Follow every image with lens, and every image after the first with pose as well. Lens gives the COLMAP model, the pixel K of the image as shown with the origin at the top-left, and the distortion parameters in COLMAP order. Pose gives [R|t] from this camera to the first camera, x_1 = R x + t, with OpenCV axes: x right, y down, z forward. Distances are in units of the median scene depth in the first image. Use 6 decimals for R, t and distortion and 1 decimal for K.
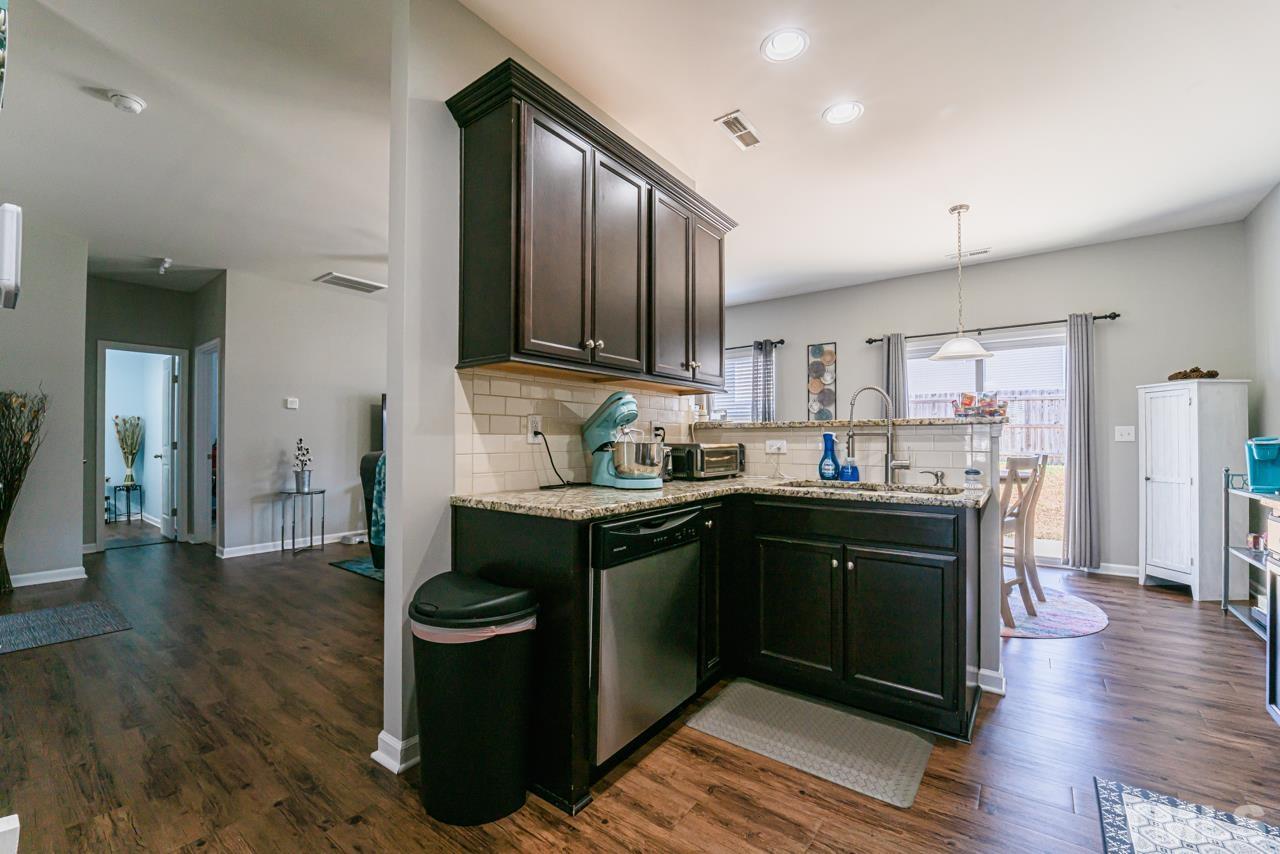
lens RADIAL K [[530.9, 0, 642.5], [0, 530.9, 438.6], [0, 0, 1]] dist [-0.020503, -0.000518]
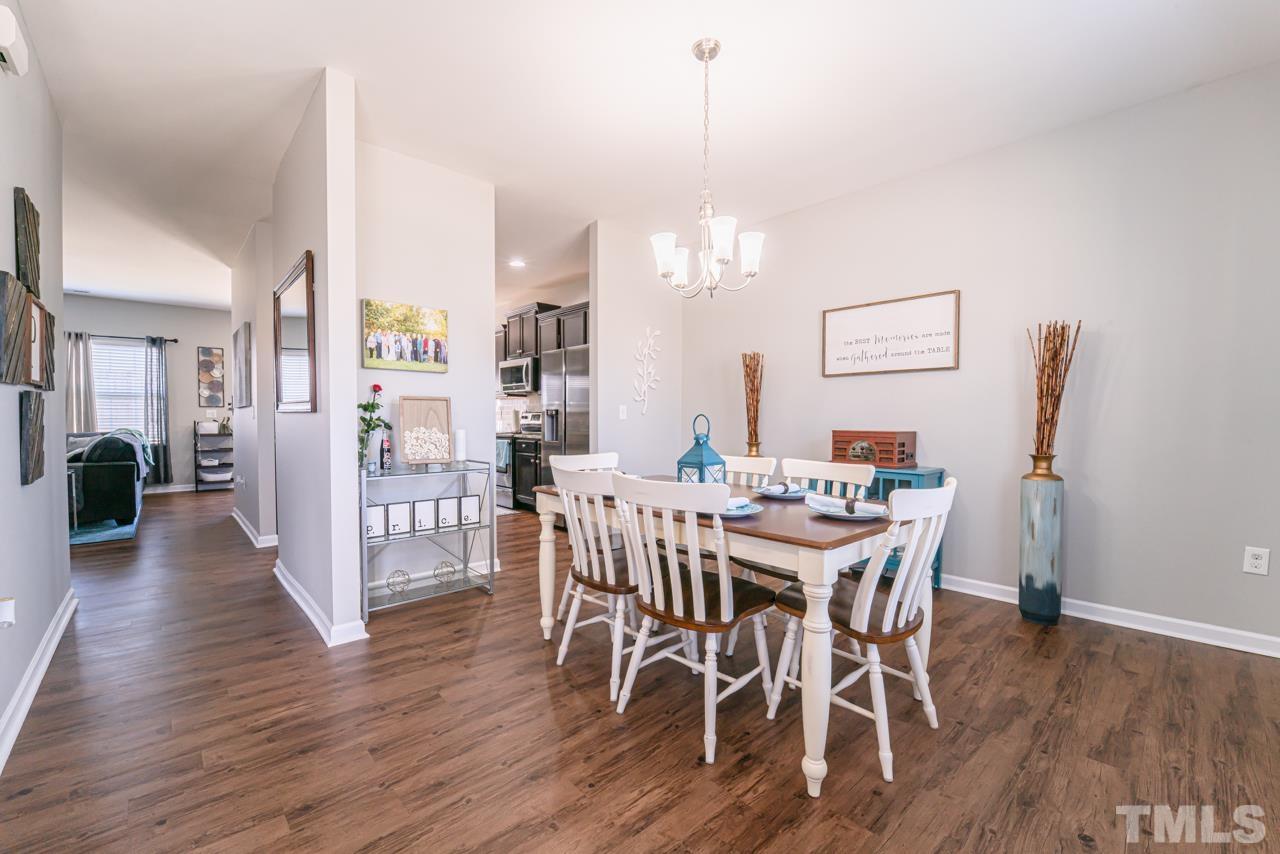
lens RADIAL K [[533.1, 0, 636.2], [0, 533.1, 437.1], [0, 0, 1]] dist [-0.014487, -0.003643]
pose [[0.181612, -0.031601, 0.982862, -0.886001], [-0.007173, 0.999414, 0.033459, 0.001911], [-0.983344, -0.013126, 0.181279, -0.380202]]
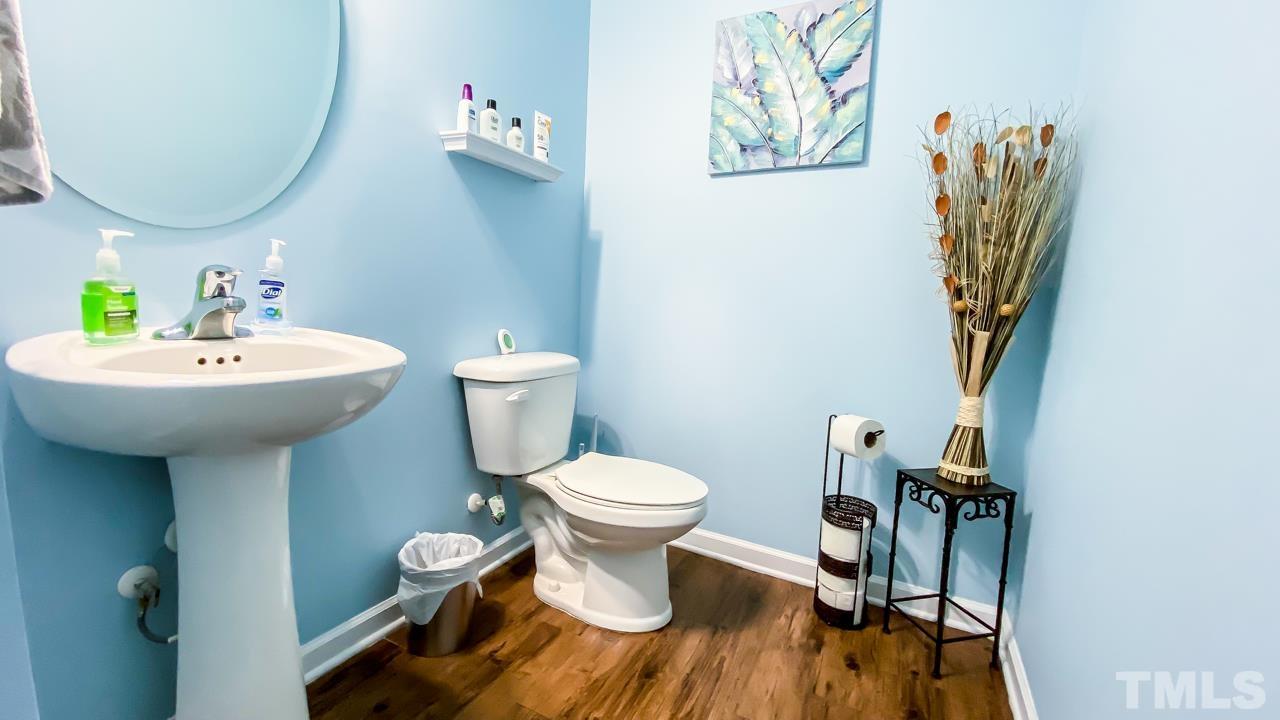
lens RADIAL K [[518.8, 0, 640.0], [0, 518.8, 360.0], [0, 0, 1]] dist [-0.000292, -0.000035]
pose [[0.170445, 0.126071, -0.977269, -1.094375], [-0.037412, 0.991894, 0.121433, 0.033787], [0.984657, 0.015864, 0.173780, 1.126477]]
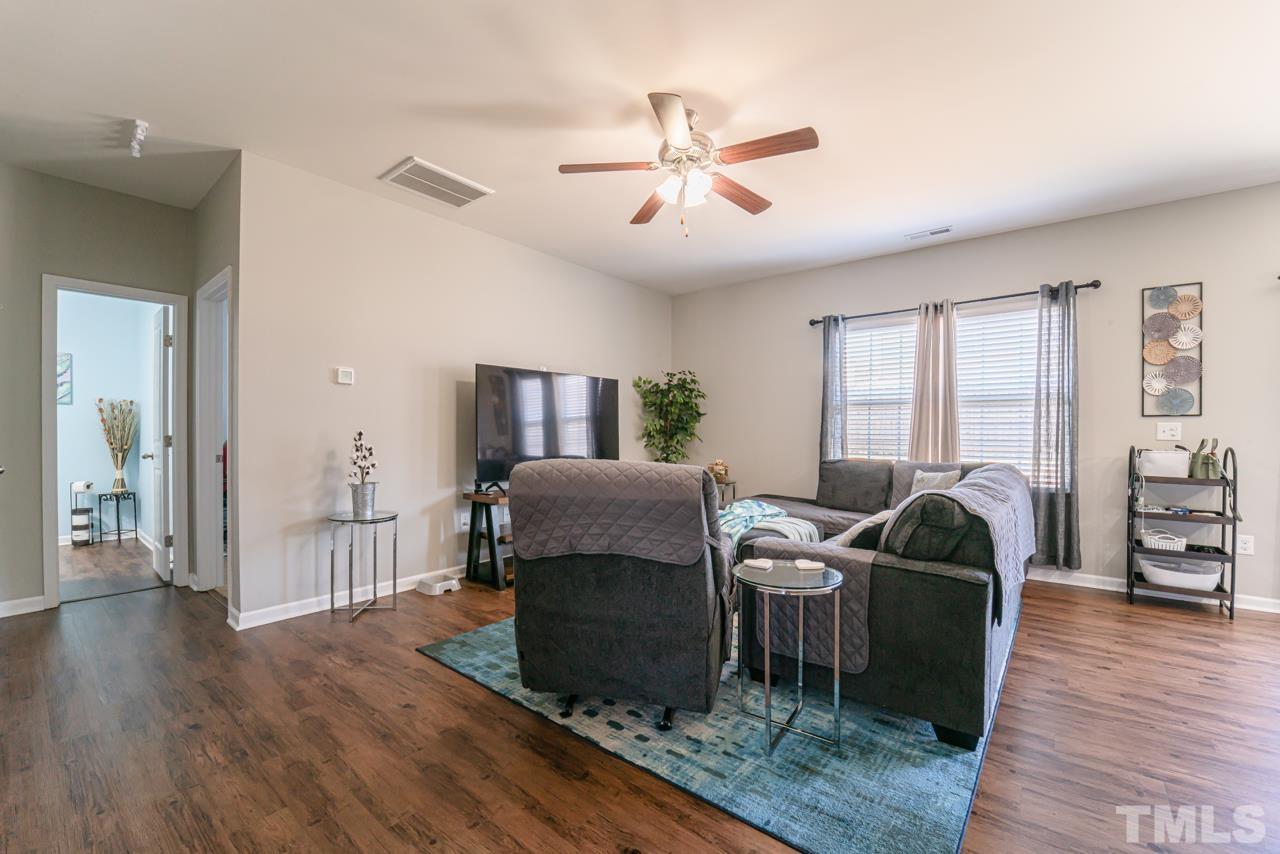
lens RADIAL K [[522.4, 0, 637.1], [0, 522.4, 437.0], [0, 0, 1]] dist [-0.016021, -0.003425]
pose [[0.999467, 0.004880, -0.032267, -0.299768], [-0.004433, 0.999893, 0.013908, -0.003976], [0.032331, -0.013758, 0.999383, 0.393100]]
